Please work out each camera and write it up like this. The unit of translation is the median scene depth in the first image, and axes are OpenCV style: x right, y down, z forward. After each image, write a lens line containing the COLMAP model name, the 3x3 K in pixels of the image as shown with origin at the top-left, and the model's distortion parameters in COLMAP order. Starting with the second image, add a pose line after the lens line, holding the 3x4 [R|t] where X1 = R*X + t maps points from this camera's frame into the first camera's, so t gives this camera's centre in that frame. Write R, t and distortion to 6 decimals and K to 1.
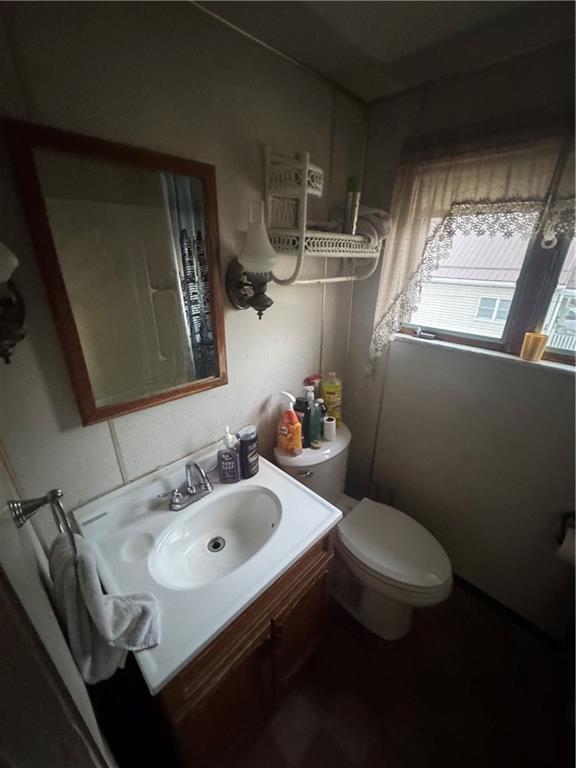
lens RADIAL K [[306.3, 0, 288.0], [0, 306.3, 384.0], [0, 0, 1]] dist [-0.001287, -0.000076]
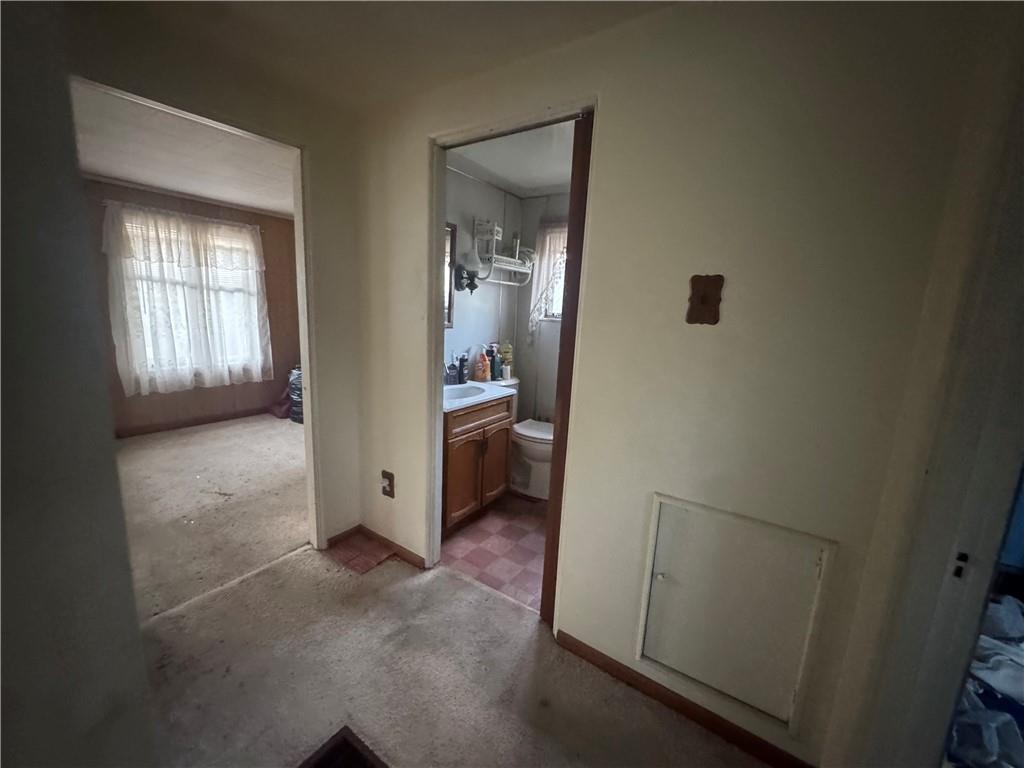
lens RADIAL K [[408.3, 0, 512.0], [0, 408.3, 384.0], [0, 0, 1]] dist [-0.001287, -0.000076]
pose [[0.982655, 0.005477, 0.185363, -0.270560], [0.033096, 0.978336, -0.204359, 0.757732], [-0.182466, 0.206949, 0.961186, -1.226467]]
